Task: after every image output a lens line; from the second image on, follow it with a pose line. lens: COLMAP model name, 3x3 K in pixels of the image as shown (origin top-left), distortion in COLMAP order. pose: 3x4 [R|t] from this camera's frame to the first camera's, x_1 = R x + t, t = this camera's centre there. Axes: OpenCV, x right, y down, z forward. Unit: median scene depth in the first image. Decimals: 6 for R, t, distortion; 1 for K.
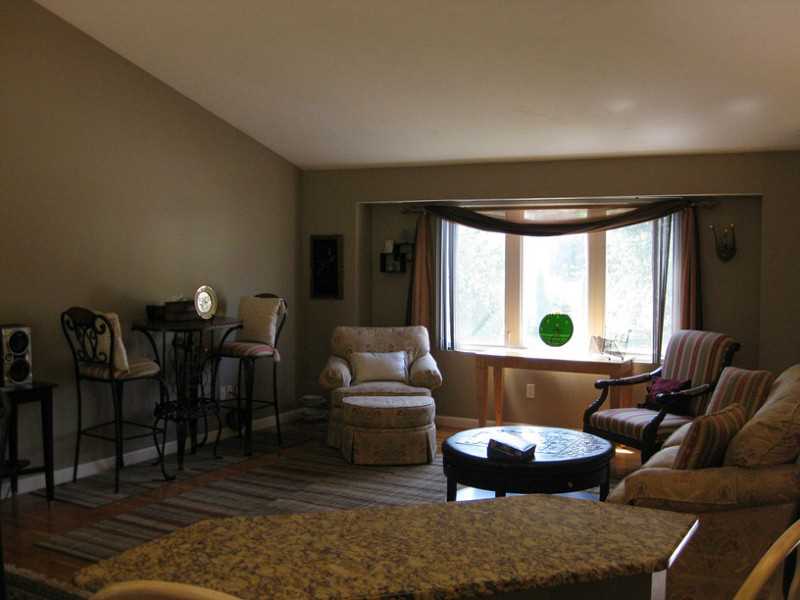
lens RADIAL K [[872.5, 0, 400.0], [0, 872.5, 300.0], [0, 0, 1]] dist [-0.198725, 0.202854]
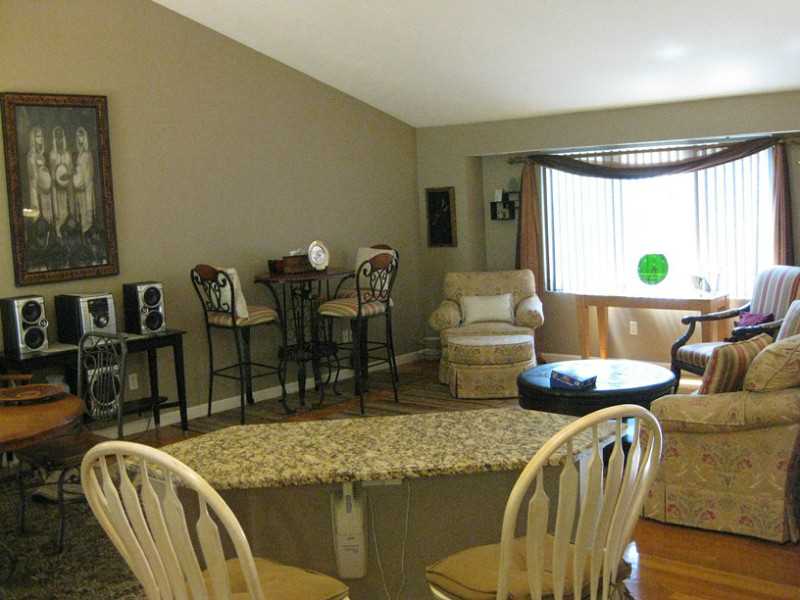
lens RADIAL K [[872.5, 0, 400.0], [0, 872.5, 300.0], [0, 0, 1]] dist [-0.198725, 0.202854]
pose [[0.978264, -0.028234, -0.205433, 0.117490], [0.040824, 0.997522, 0.057306, 0.000205], [0.203306, -0.064447, 0.976992, -0.088819]]
